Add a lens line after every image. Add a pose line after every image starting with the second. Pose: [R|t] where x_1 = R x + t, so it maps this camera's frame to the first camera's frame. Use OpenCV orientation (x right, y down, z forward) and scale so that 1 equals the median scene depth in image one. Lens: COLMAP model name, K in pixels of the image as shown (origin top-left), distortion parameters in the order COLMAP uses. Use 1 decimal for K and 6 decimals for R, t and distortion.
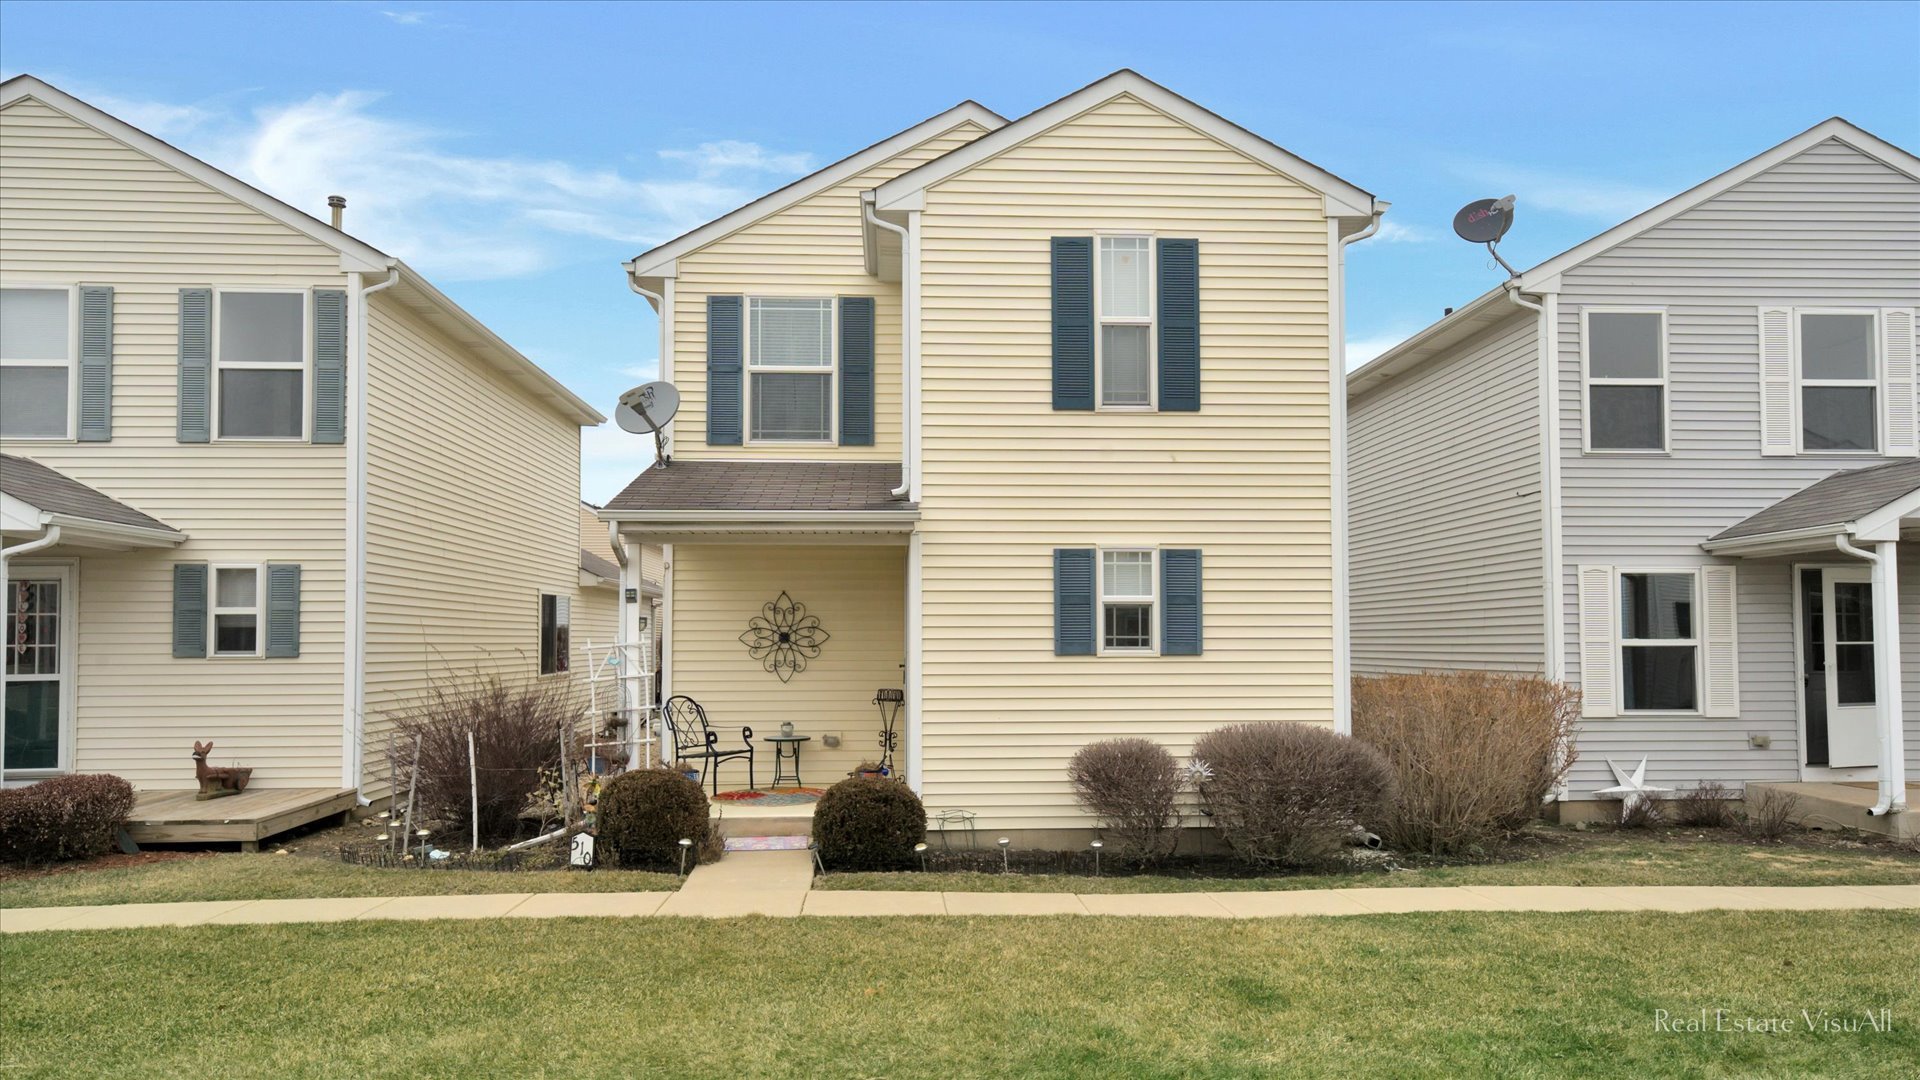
lens RADIAL K [[1222.5, 0, 958.3], [0, 1222.5, 589.6], [0, 0, 1]] dist [0.024066, -0.000734]
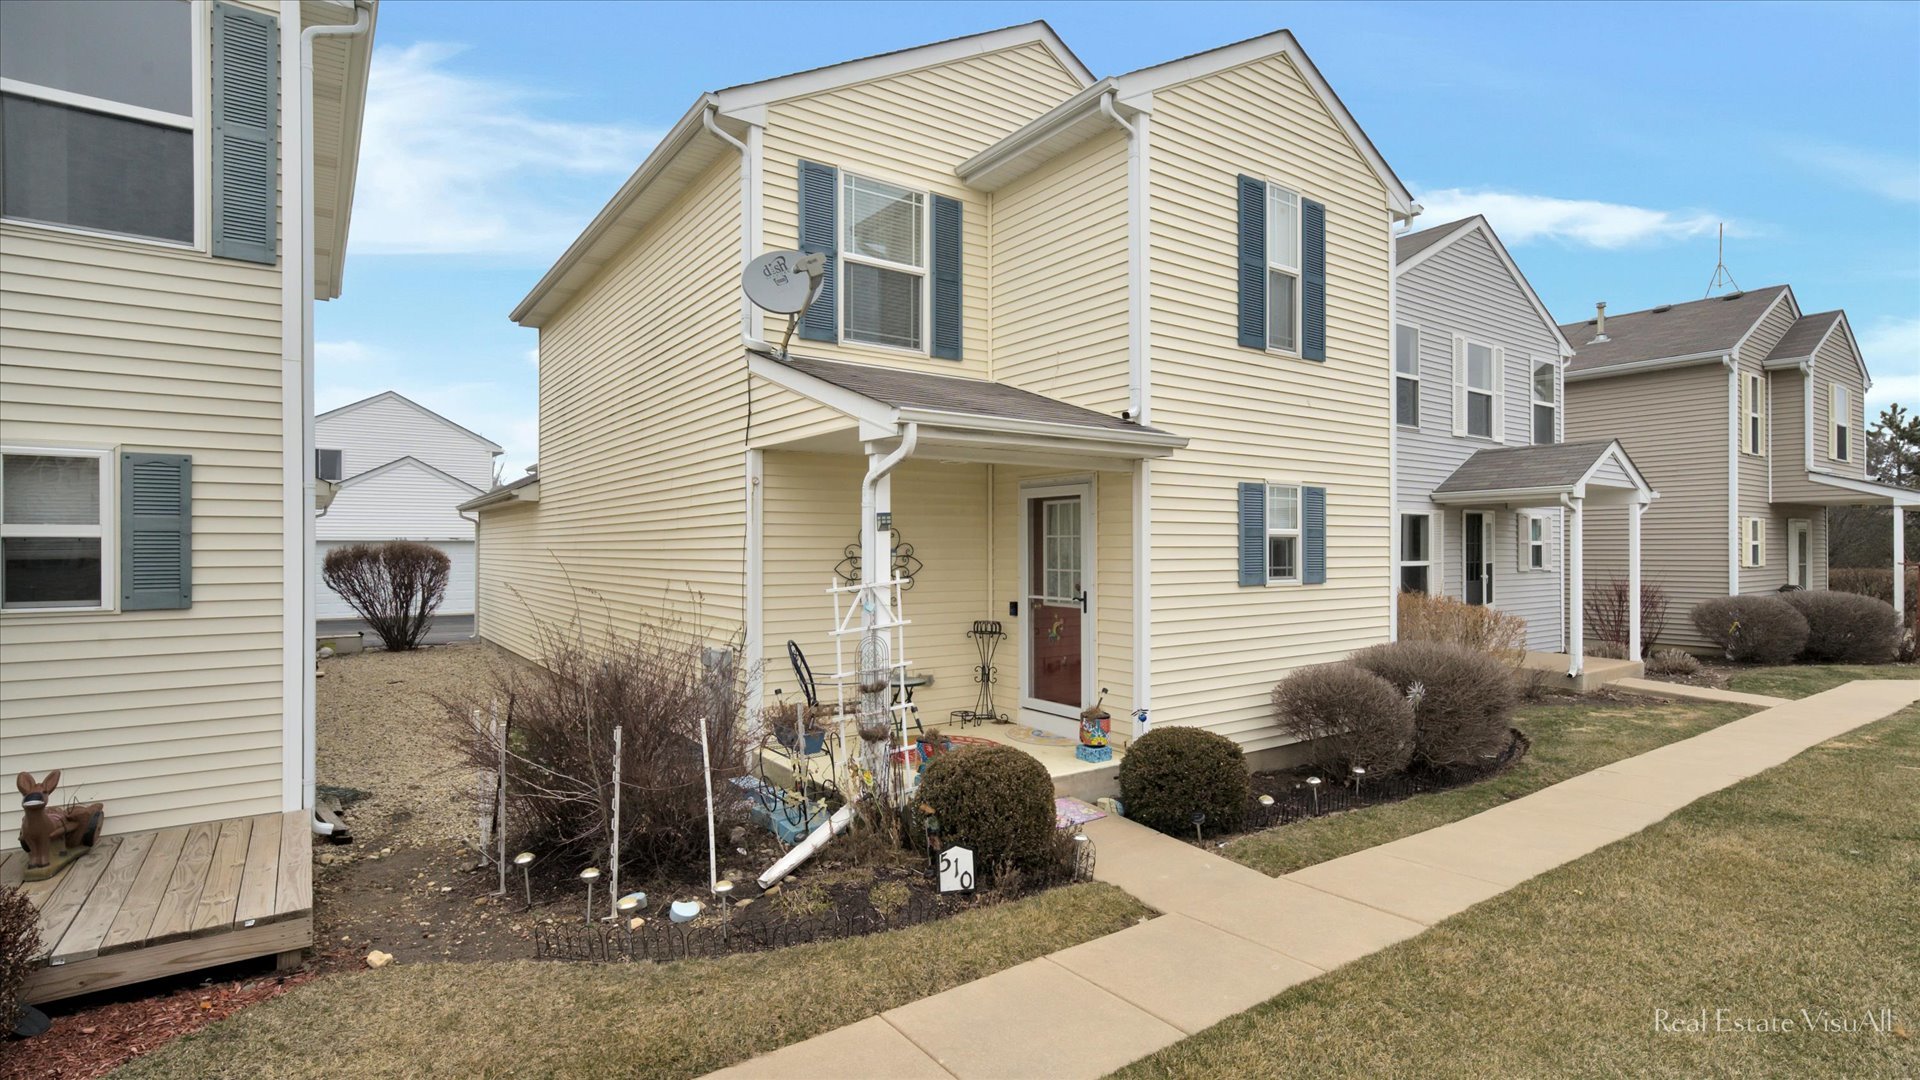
lens RADIAL K [[923.4, 0, 962.1], [0, 923.4, 539.4], [0, 0, 1]] dist [0.001655, 0.000805]
pose [[0.840111, 0.006097, 0.542380, -0.466450], [-0.024650, 0.999333, 0.026947, -0.000647], [-0.541854, -0.036009, 0.839701, 0.415926]]
